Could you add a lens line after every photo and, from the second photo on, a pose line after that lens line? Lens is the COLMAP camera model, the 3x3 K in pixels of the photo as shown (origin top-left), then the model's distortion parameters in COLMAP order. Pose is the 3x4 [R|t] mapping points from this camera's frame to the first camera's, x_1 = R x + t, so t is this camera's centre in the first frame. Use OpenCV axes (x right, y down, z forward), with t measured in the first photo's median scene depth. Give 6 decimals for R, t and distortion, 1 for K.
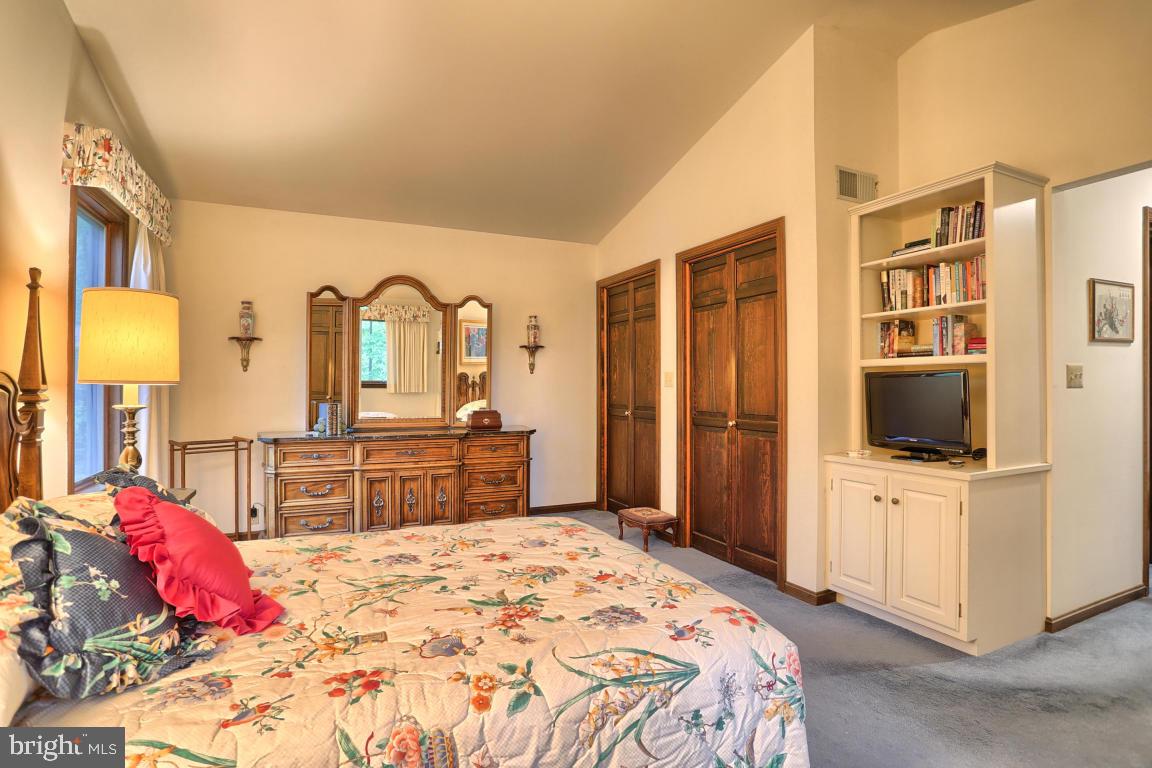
lens RADIAL K [[561.8, 0, 574.3], [0, 561.8, 383.1], [0, 0, 1]] dist [-0.045496, 0.011956]
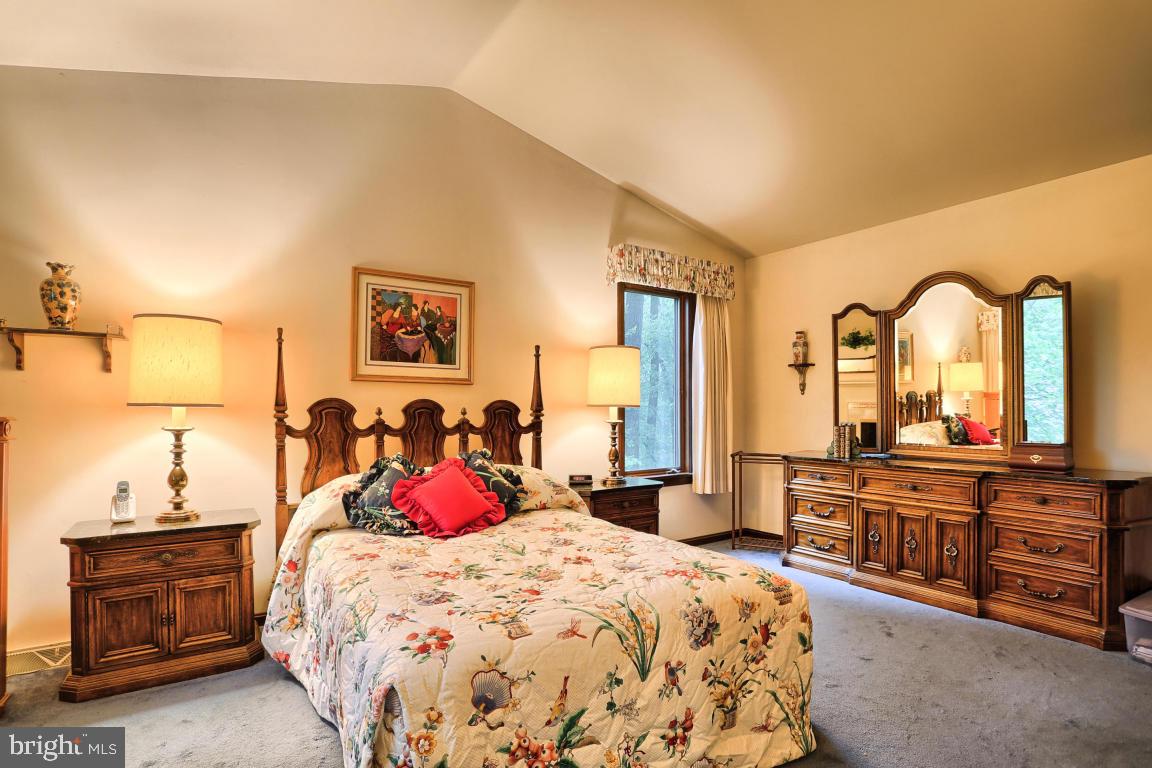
lens RADIAL K [[561.8, 0, 570.1], [0, 561.8, 407.0], [0, 0, 1]] dist [-0.045496, 0.011956]
pose [[0.157268, -0.002333, -0.987553, 0.457508], [0.005800, 0.999982, -0.001439, 0.002604], [0.987539, -0.005501, 0.157279, 0.382205]]
